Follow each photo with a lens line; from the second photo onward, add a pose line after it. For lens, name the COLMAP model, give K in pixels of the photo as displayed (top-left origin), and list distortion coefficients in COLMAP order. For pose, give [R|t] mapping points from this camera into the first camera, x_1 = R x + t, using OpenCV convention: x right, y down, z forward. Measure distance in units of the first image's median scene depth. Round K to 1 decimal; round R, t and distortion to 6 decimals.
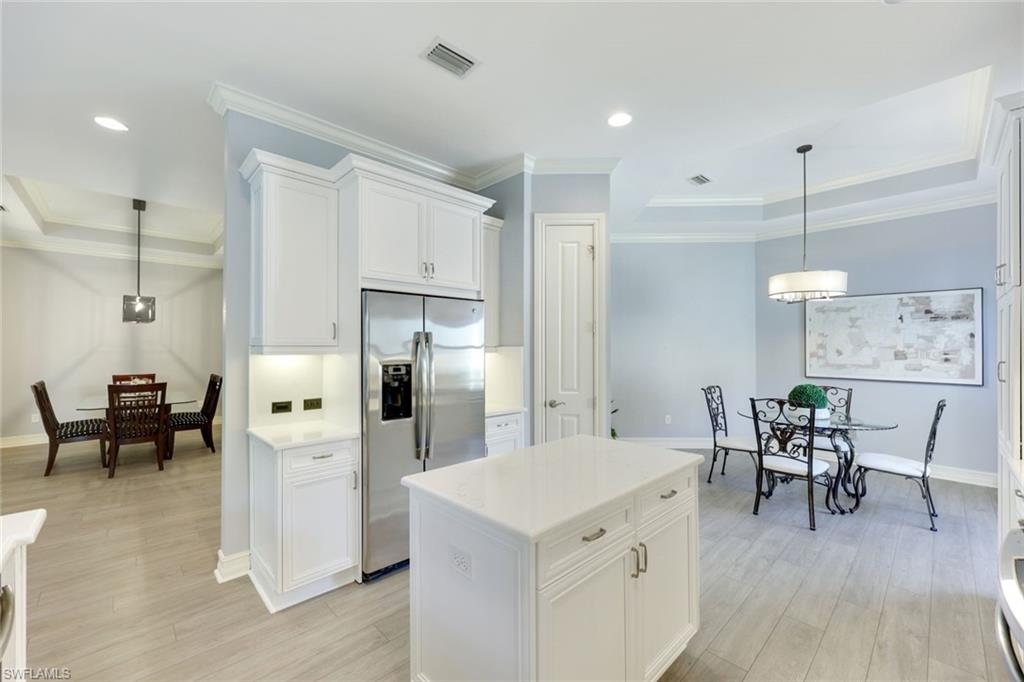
lens RADIAL K [[412.8, 0, 512.0], [0, 412.8, 341.0], [0, 0, 1]] dist [-0.000843, 0.000318]
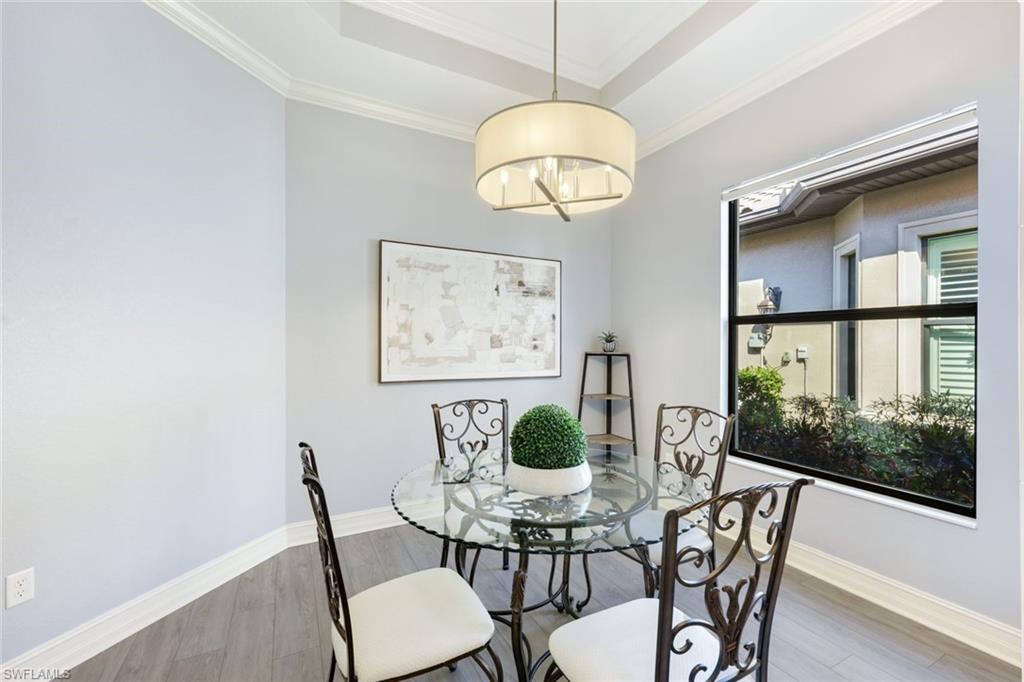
lens RADIAL K [[412.8, 0, 512.0], [0, 412.8, 341.0], [0, 0, 1]] dist [-0.000843, 0.000318]
pose [[0.266933, 0.010633, 0.963656, 0.279089], [-0.010902, 0.999908, -0.008013, 0.040358], [-0.963653, -0.008367, 0.267025, 0.817390]]
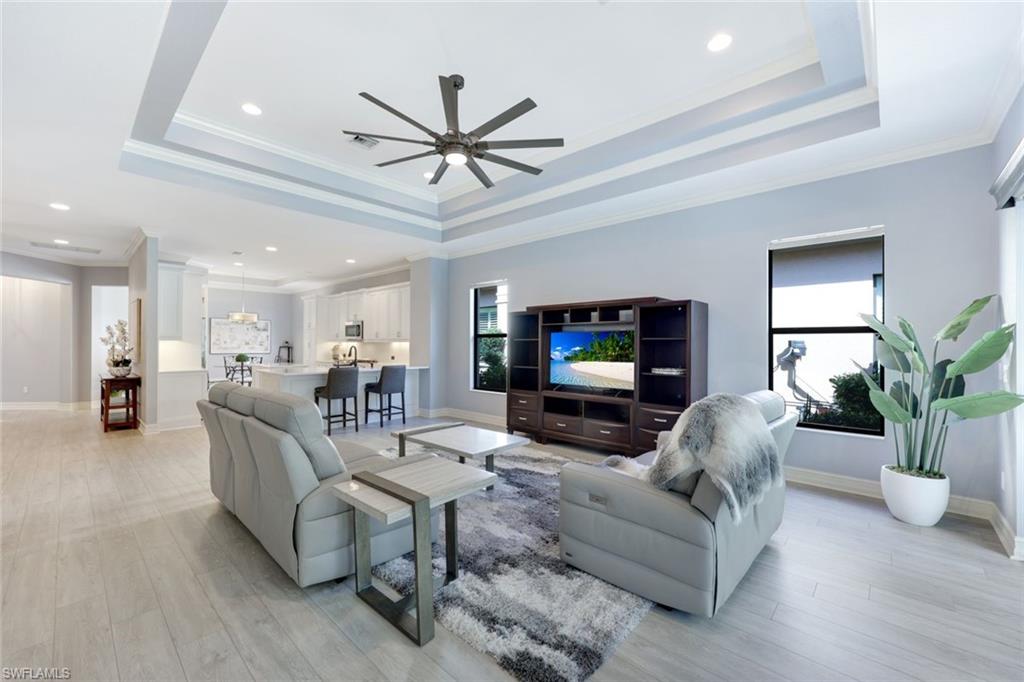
lens RADIAL K [[412.8, 0, 512.0], [0, 412.8, 341.0], [0, 0, 1]] dist [-0.000843, 0.000318]
pose [[-0.070573, 0.006896, 0.997483, -1.861247], [-0.016592, 0.999830, -0.008086, 0.013263], [-0.997369, -0.017121, -0.070447, -0.510260]]
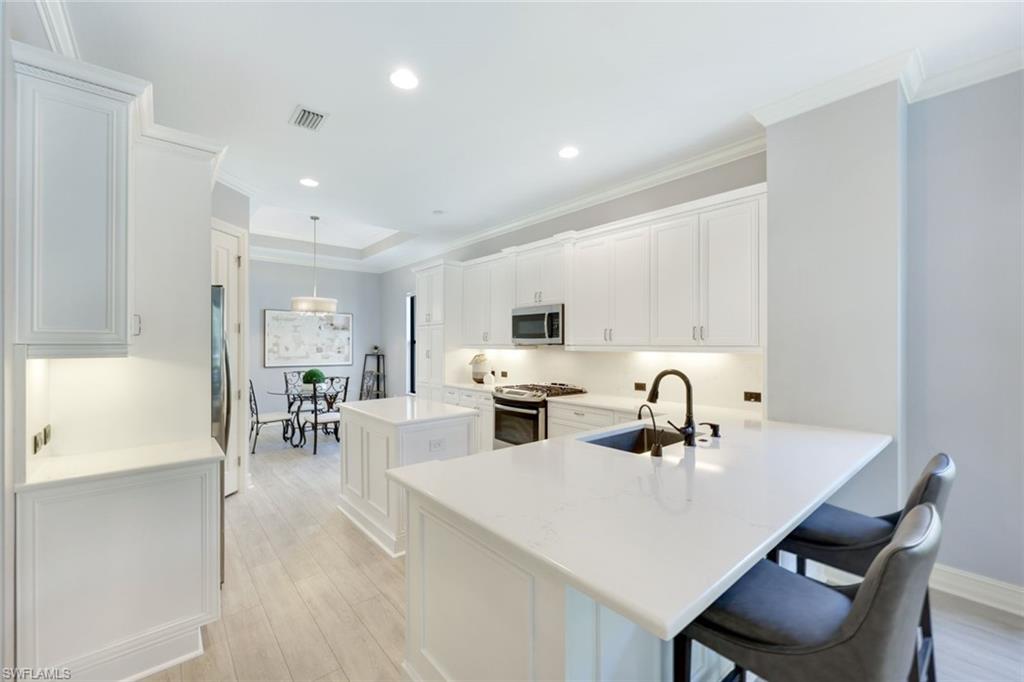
lens RADIAL K [[412.8, 0, 512.0], [0, 412.8, 341.0], [0, 0, 1]] dist [-0.000843, 0.000318]
pose [[0.042838, 0.006939, 0.999058, -0.715350], [-0.011016, 0.999918, -0.006473, 0.001239], [-0.999021, -0.010728, 0.042911, 0.159699]]
